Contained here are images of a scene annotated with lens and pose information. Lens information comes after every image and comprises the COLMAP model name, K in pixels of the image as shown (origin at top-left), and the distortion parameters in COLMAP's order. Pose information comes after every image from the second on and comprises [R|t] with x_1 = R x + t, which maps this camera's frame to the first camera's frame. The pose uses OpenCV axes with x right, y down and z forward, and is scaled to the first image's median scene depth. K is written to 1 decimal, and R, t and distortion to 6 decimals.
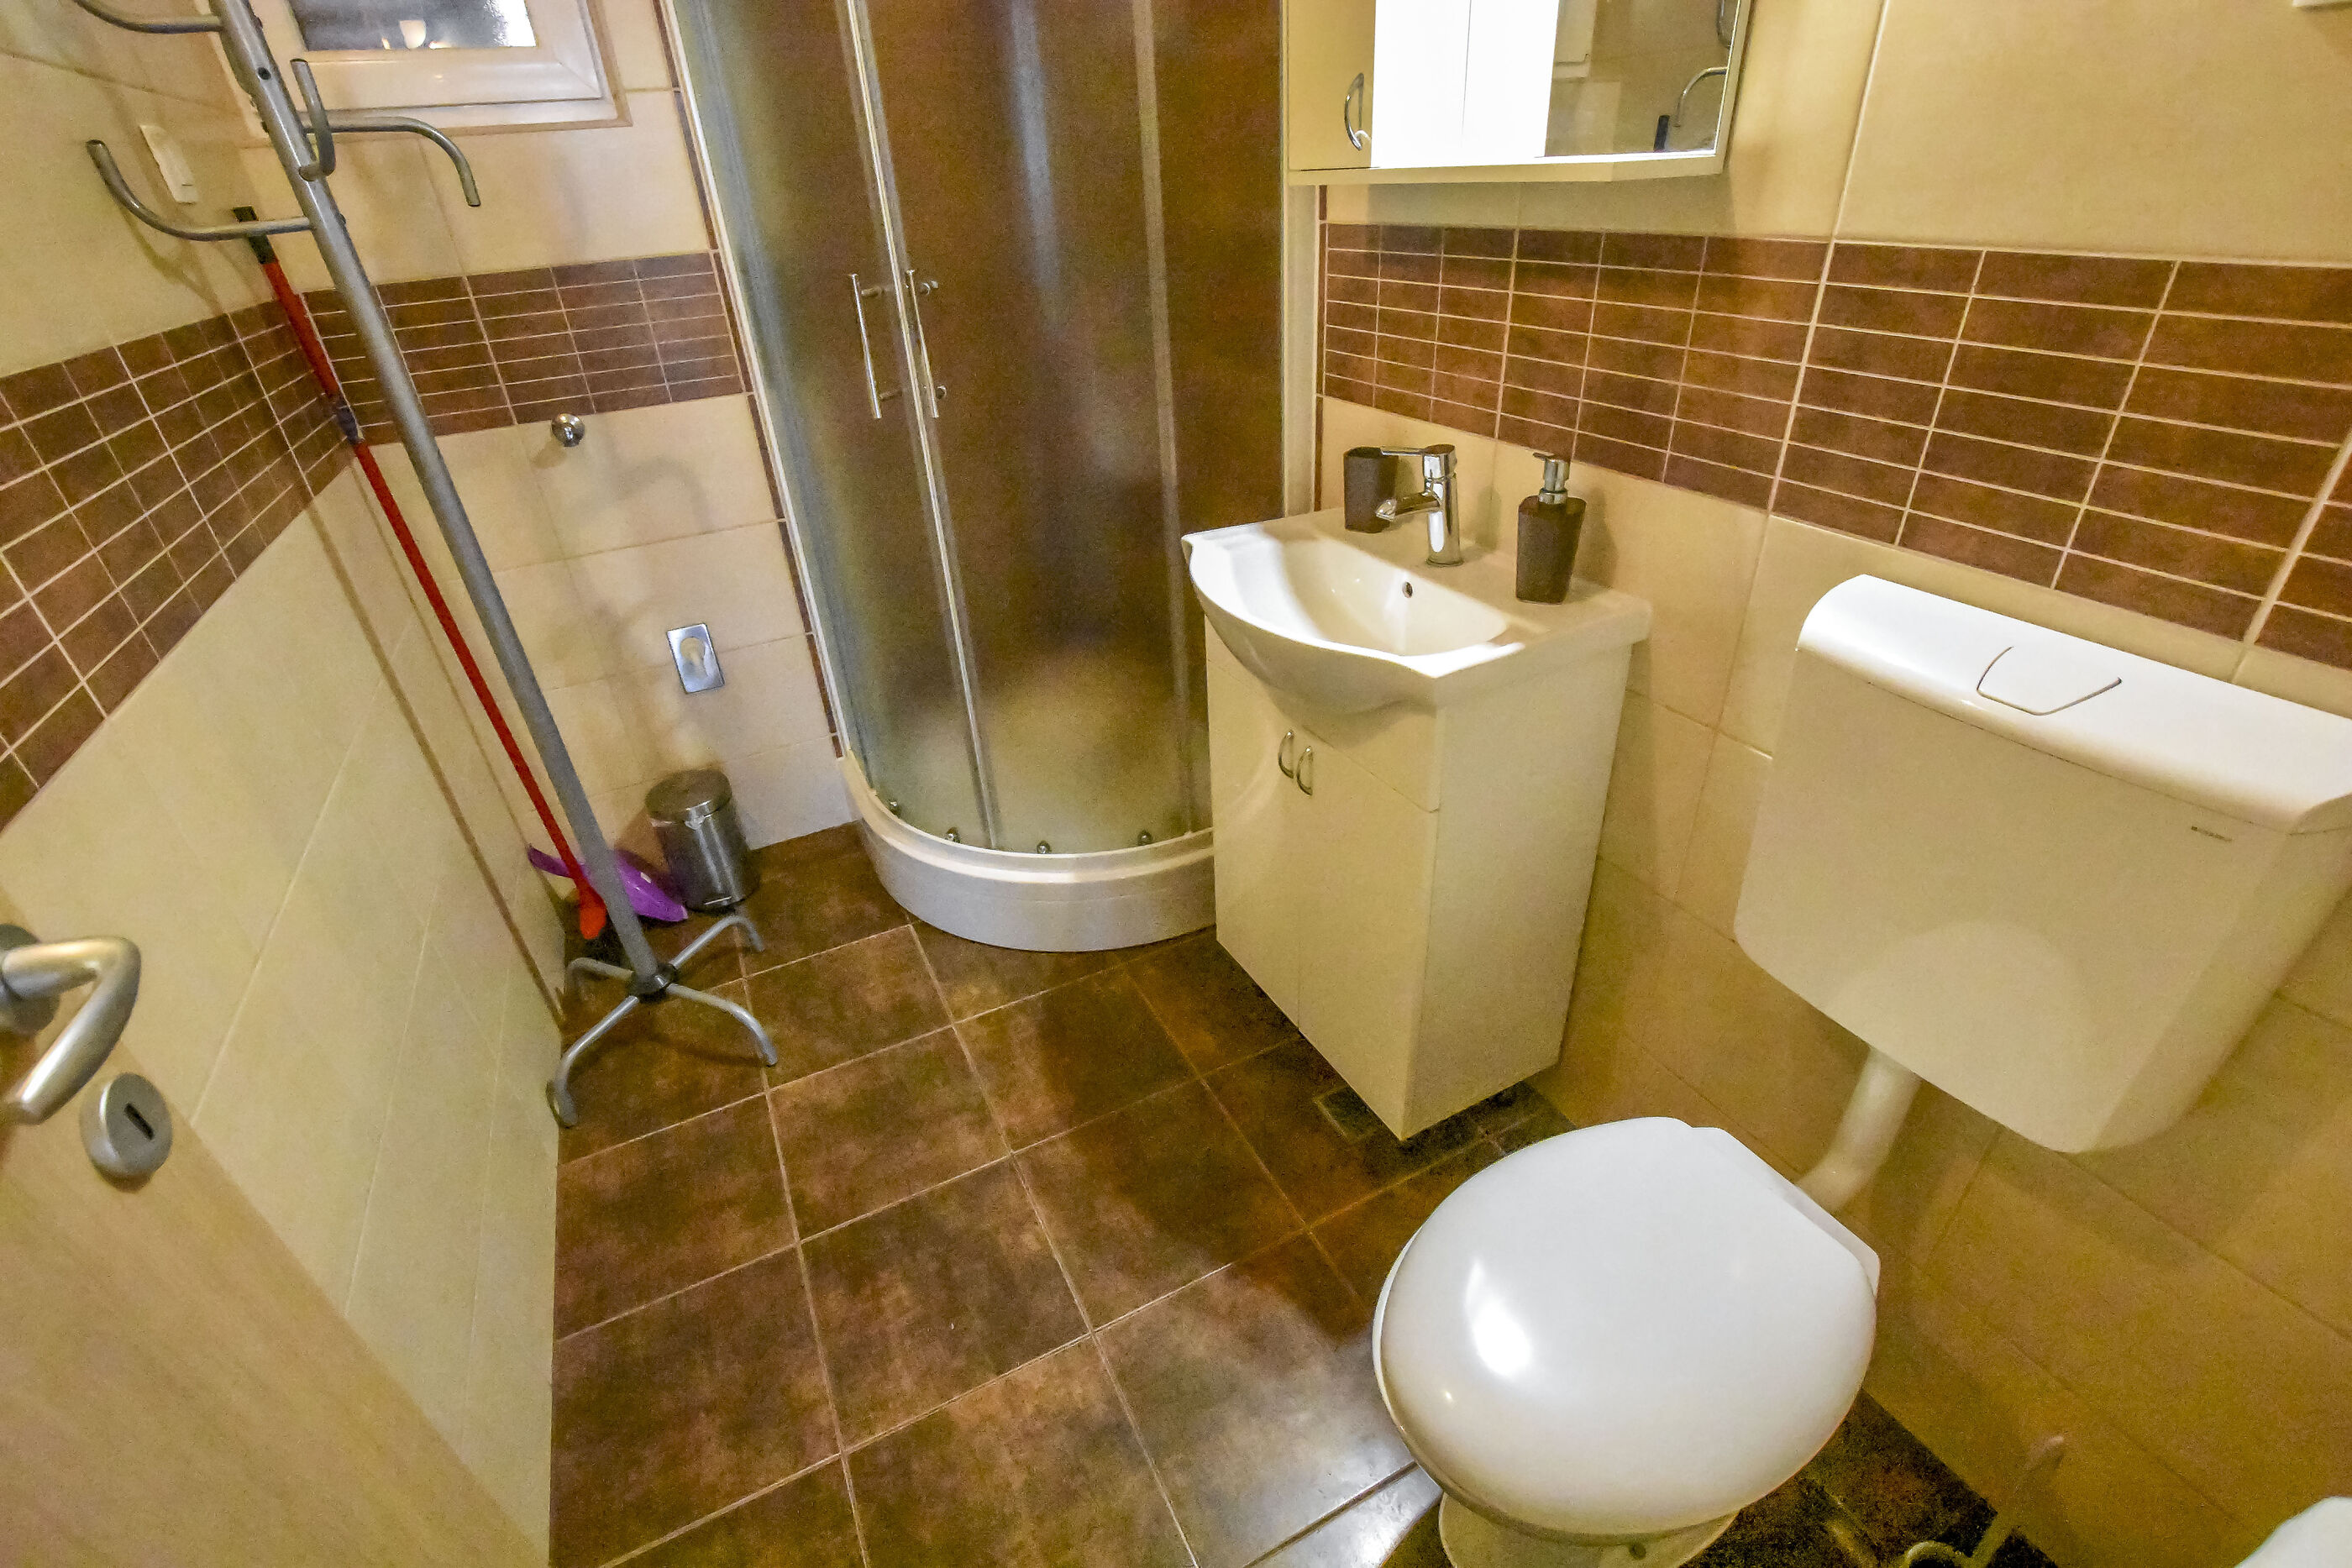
lens RADIAL K [[1038.4, 0, 1176.0], [0, 1038.4, 784.0], [0, 0, 1]] dist [-0.024409, 0.000157]
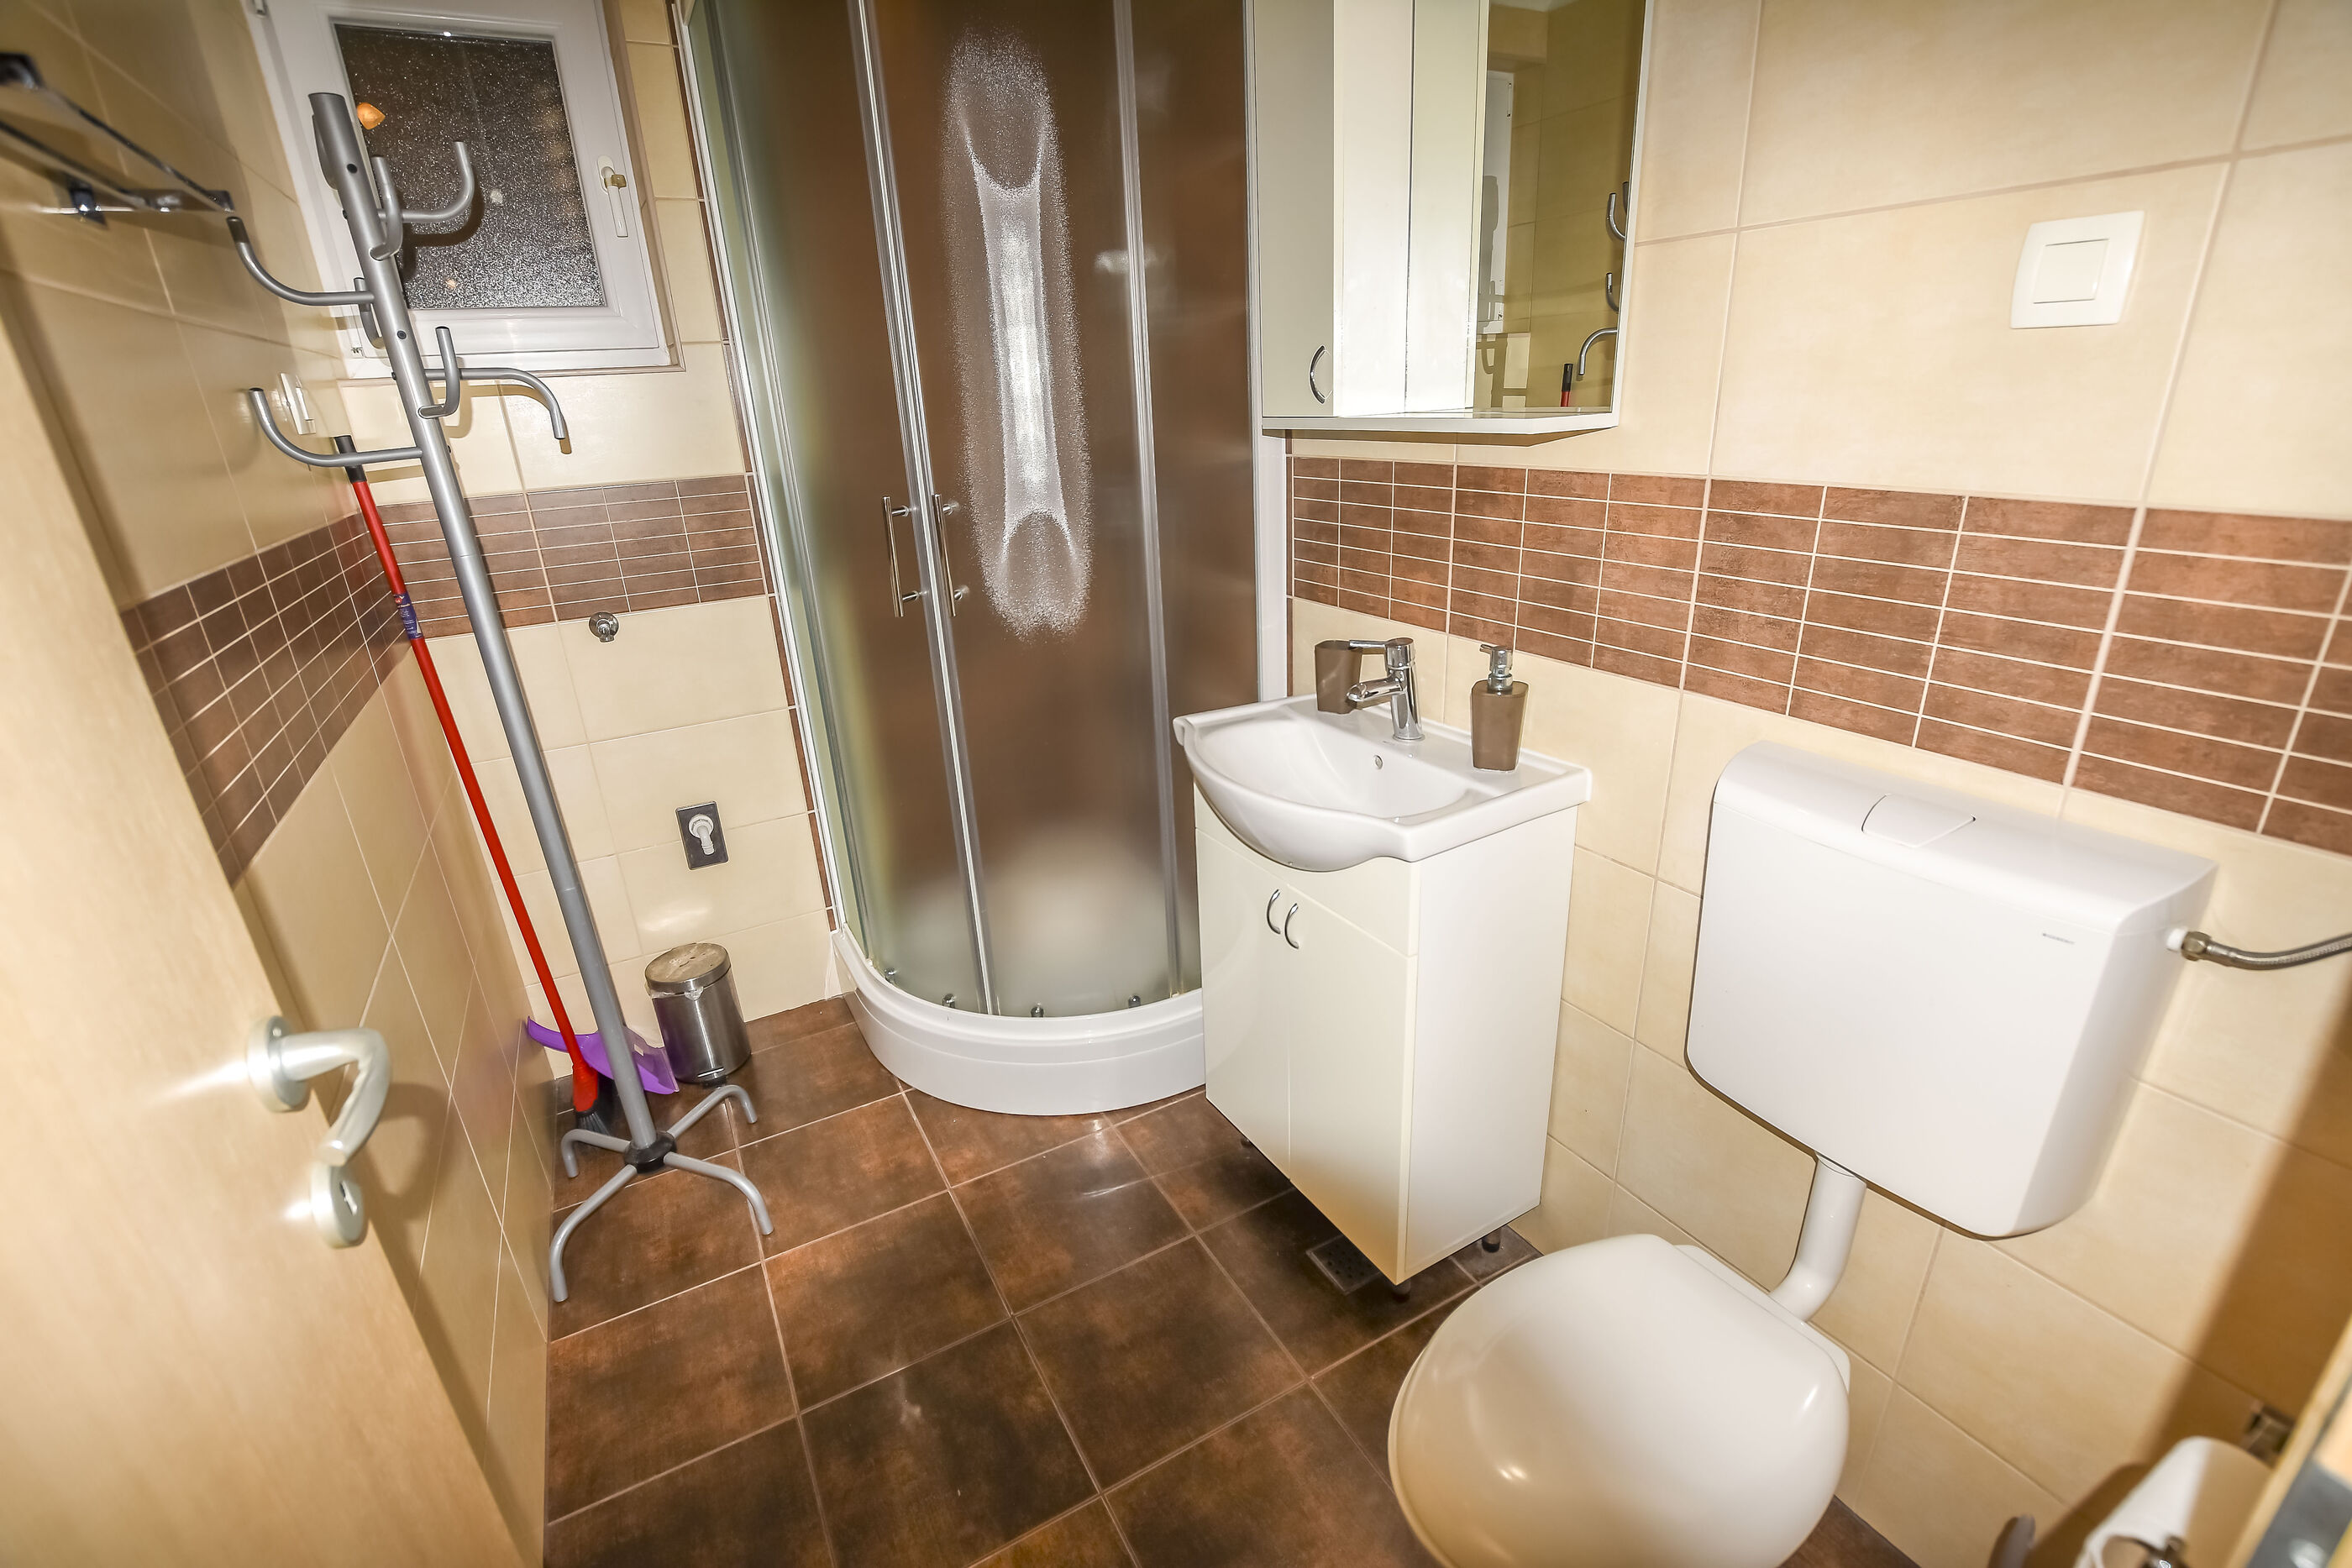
lens RADIAL K [[1038.4, 0, 1176.0], [0, 1038.4, 784.0], [0, 0, 1]] dist [-0.024409, 0.000157]
pose [[0.999093, -0.008823, 0.041651, -0.042362], [0.016084, 0.984017, -0.177349, 0.032863], [-0.039420, 0.177858, 0.983266, -0.096979]]
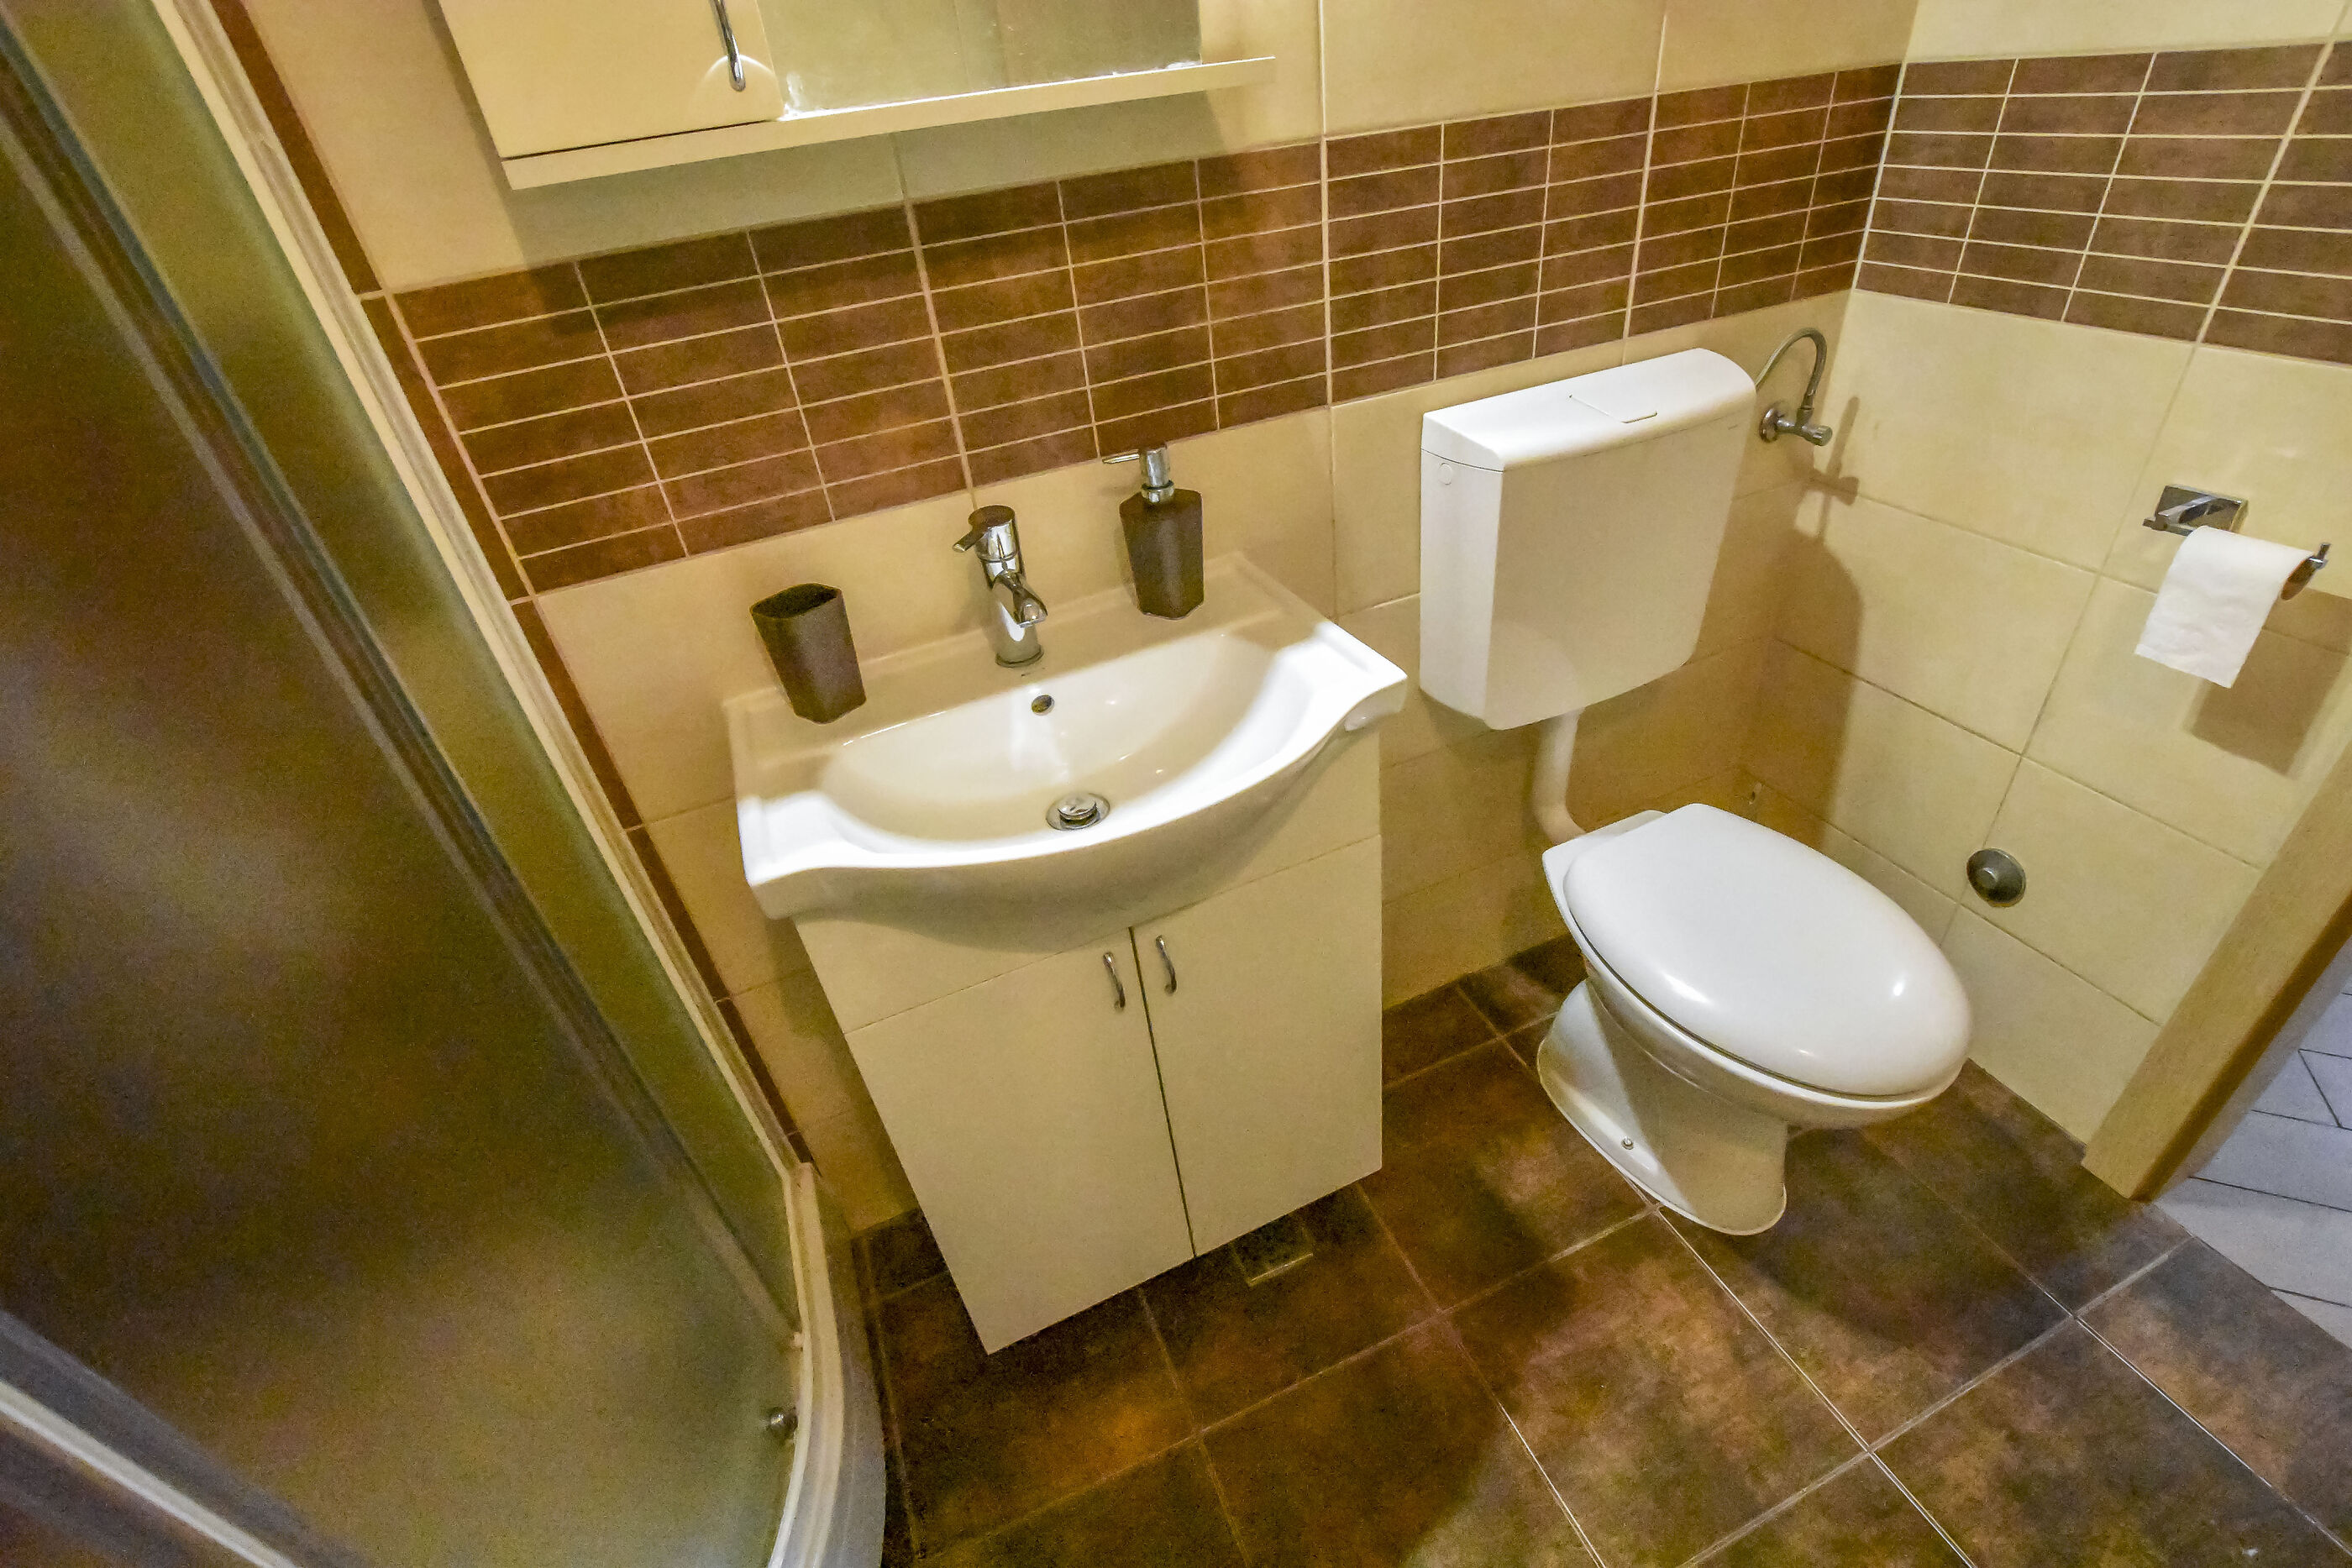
lens RADIAL K [[1044.0, 0, 1176.0], [0, 1044.0, 784.0], [0, 0, 1]] dist [-0.037328, 0.012066]
pose [[0.076932, -0.538068, 0.839383, -0.404784], [0.594834, 0.700408, 0.394463, -0.380410], [-0.800159, 0.468946, 0.373945, 0.684401]]
